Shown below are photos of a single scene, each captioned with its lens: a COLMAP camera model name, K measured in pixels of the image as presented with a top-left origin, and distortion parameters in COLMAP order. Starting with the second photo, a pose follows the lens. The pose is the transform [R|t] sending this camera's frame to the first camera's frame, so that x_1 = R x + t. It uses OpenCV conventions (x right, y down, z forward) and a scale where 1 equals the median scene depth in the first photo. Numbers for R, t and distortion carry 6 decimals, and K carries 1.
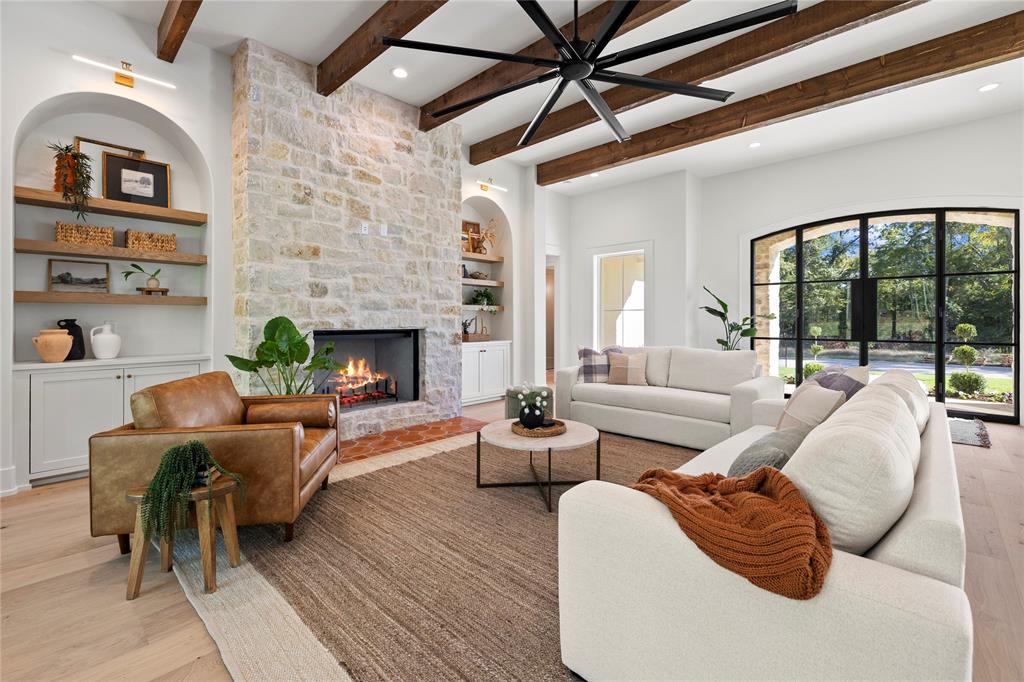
lens RADIAL K [[442.0, 0, 510.7], [0, 442.0, 318.6], [0, 0, 1]] dist [0.001467, 0.000274]
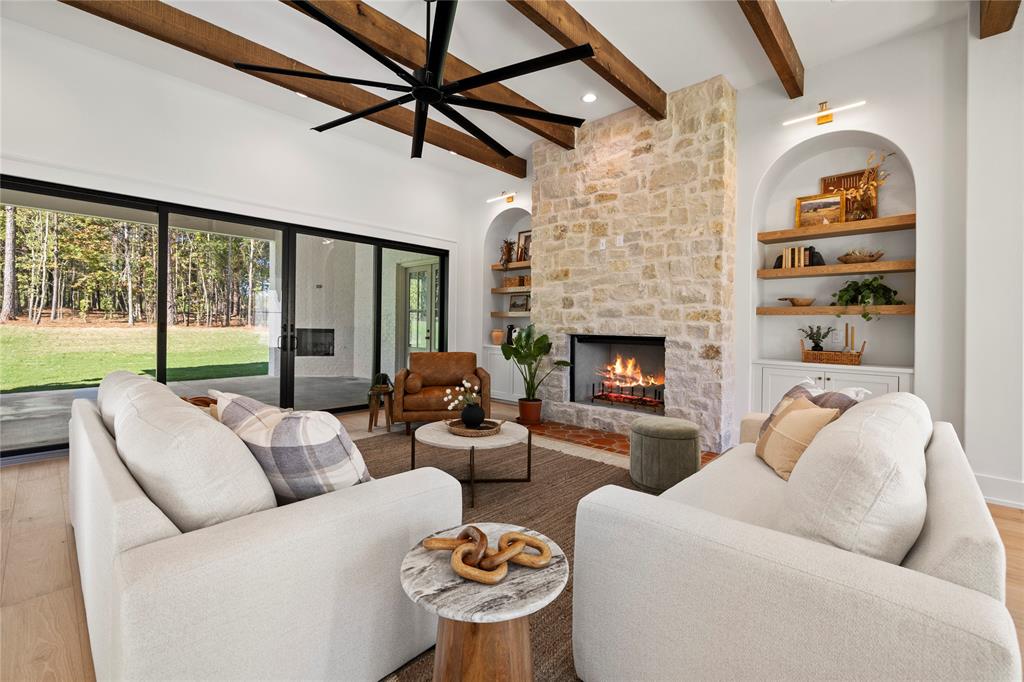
lens RADIAL K [[437.6, 0, 510.0], [0, 437.6, 324.2], [0, 0, 1]] dist [0.000918, -0.000045]
pose [[0.008953, -0.001833, -0.999958, 0.750561], [-0.009734, 0.999951, -0.001920, 0.001554], [0.999913, 0.009751, 0.008934, 0.735714]]
